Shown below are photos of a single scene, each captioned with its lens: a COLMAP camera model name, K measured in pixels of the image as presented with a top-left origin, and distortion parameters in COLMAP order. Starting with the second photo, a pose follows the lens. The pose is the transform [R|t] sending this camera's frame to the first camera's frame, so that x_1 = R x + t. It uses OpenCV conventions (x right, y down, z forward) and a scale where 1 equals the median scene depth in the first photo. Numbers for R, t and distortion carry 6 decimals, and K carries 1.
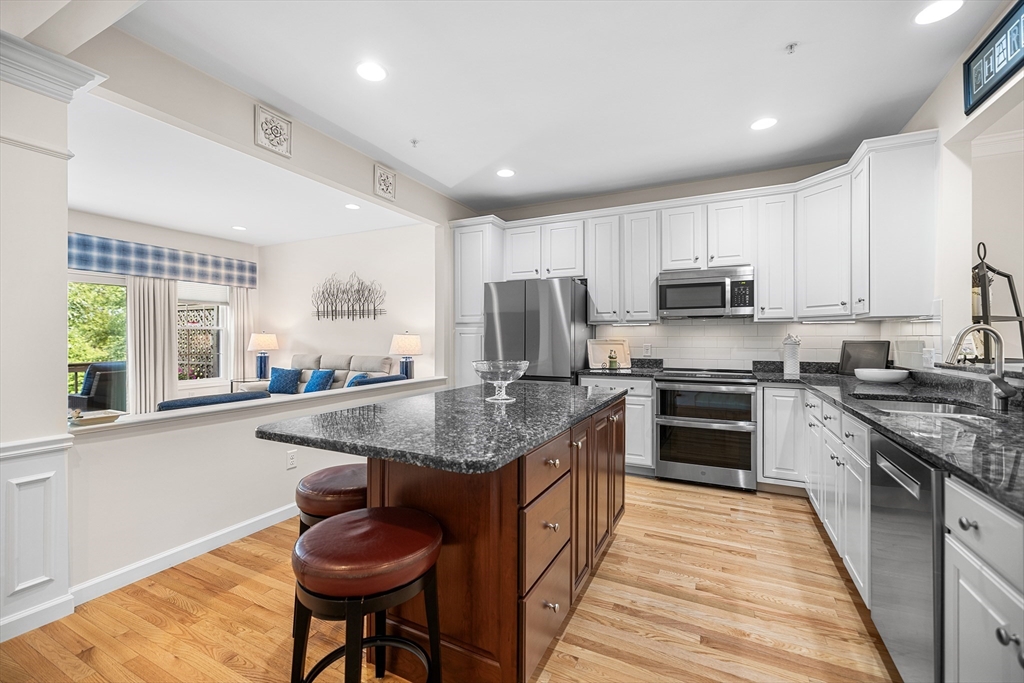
lens RADIAL K [[430.3, 0, 506.0], [0, 430.3, 341.3], [0, 0, 1]] dist [-0.000930, -0.000858]
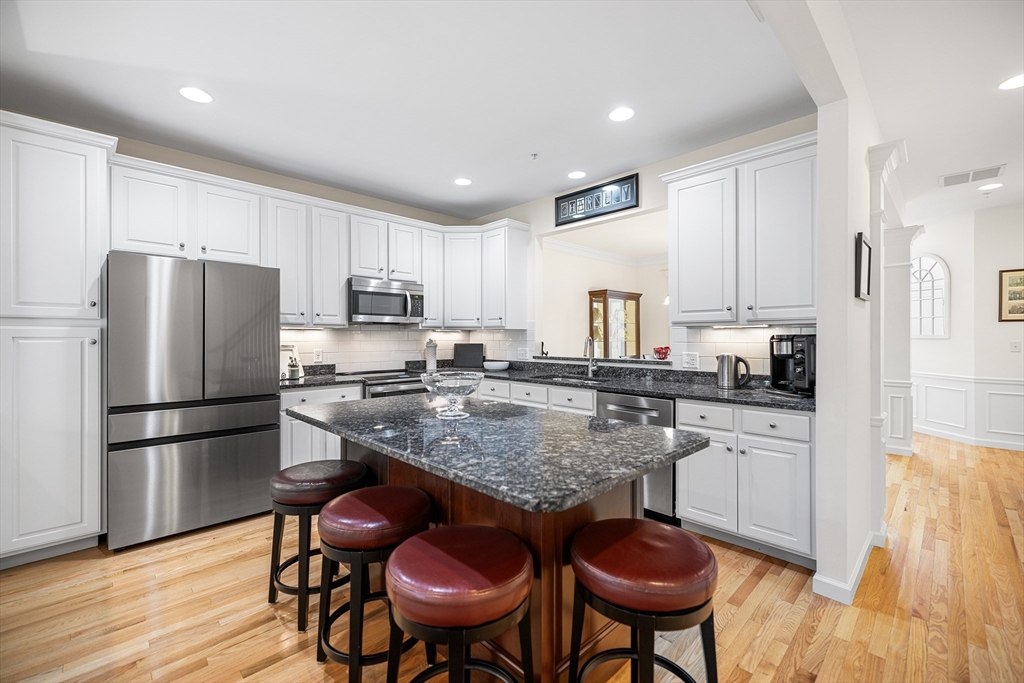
lens RADIAL K [[430.3, 0, 514.8], [0, 430.3, 337.6], [0, 0, 1]] dist [-0.000930, -0.000858]
pose [[0.313180, 0.000442, 0.949694, -0.391900], [0.007842, 0.999965, -0.003051, -0.011719], [-0.949662, 0.008403, 0.313165, 0.276005]]
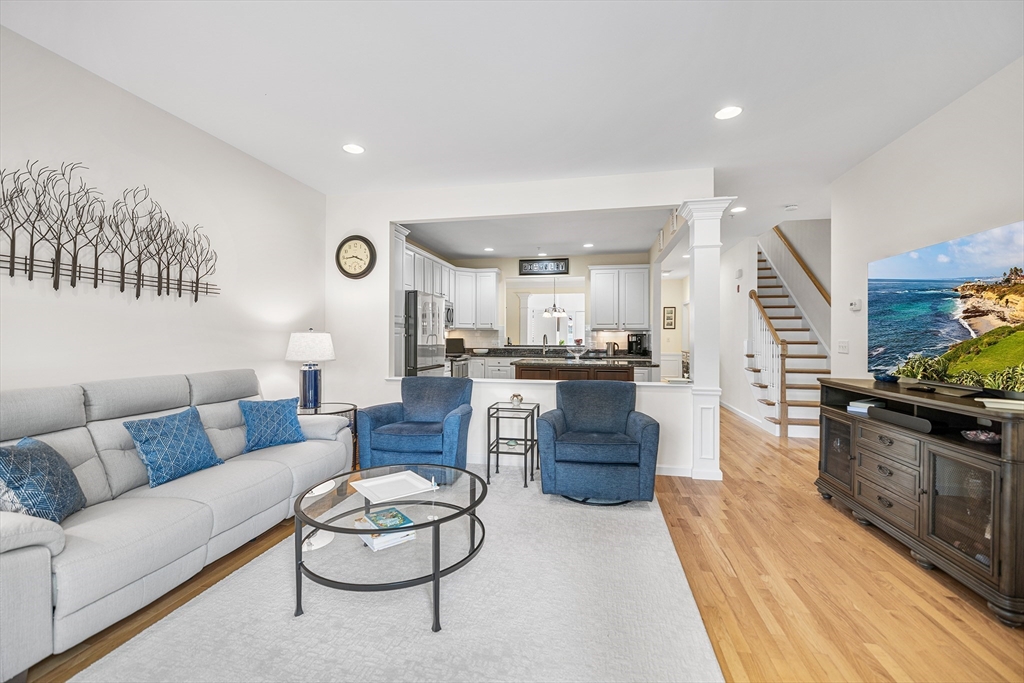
lens RADIAL K [[430.3, 0, 514.6], [0, 430.3, 339.6], [0, 0, 1]] dist [-0.000930, -0.000858]
pose [[-0.284473, -0.008157, 0.958649, -1.149088], [0.004393, 0.999942, 0.009812, -0.011814], [-0.958674, 0.007002, -0.284421, 1.003306]]
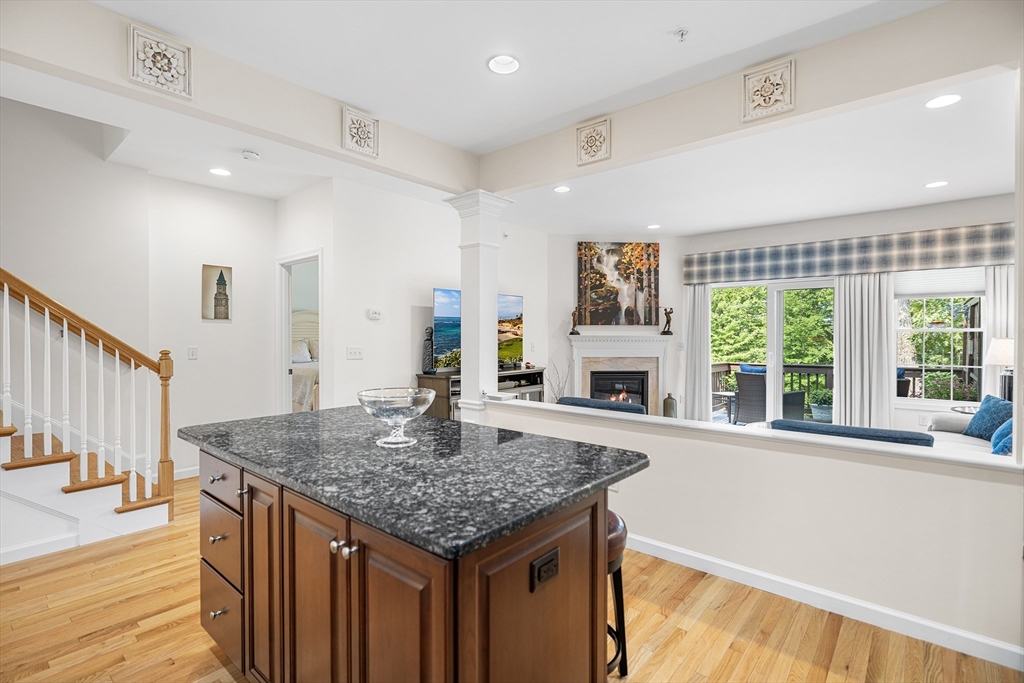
lens RADIAL K [[487.5, 0, 502.9], [0, 487.5, 338.3], [0, 0, 1]] dist [-0.009846, 0.000854]
pose [[-0.240692, 0.003849, -0.970594, 0.373130], [-0.006132, 0.999966, 0.005486, -0.024093], [0.970582, 0.007272, -0.240660, 0.662747]]
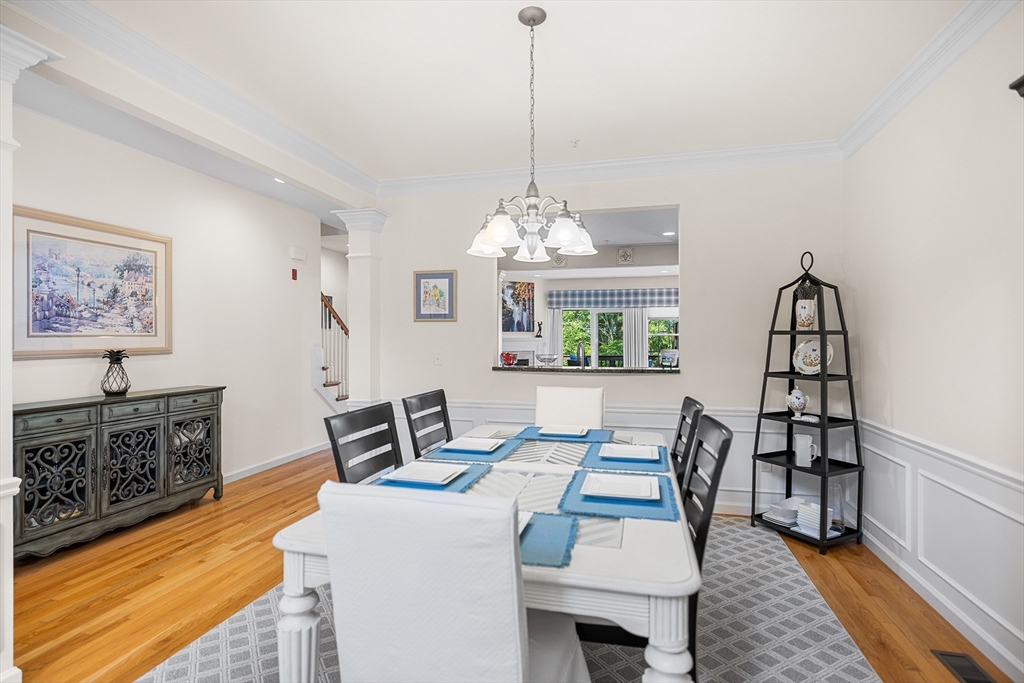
lens RADIAL K [[511.3, 0, 511.7], [0, 511.3, 340.6], [0, 0, 1]] dist [-0.003946, -0.000256]
pose [[0.219910, 0.002061, -0.975518, 1.375288], [-0.001619, 0.999997, 0.001748, -0.017727], [0.975519, 0.001195, 0.219913, 0.061259]]
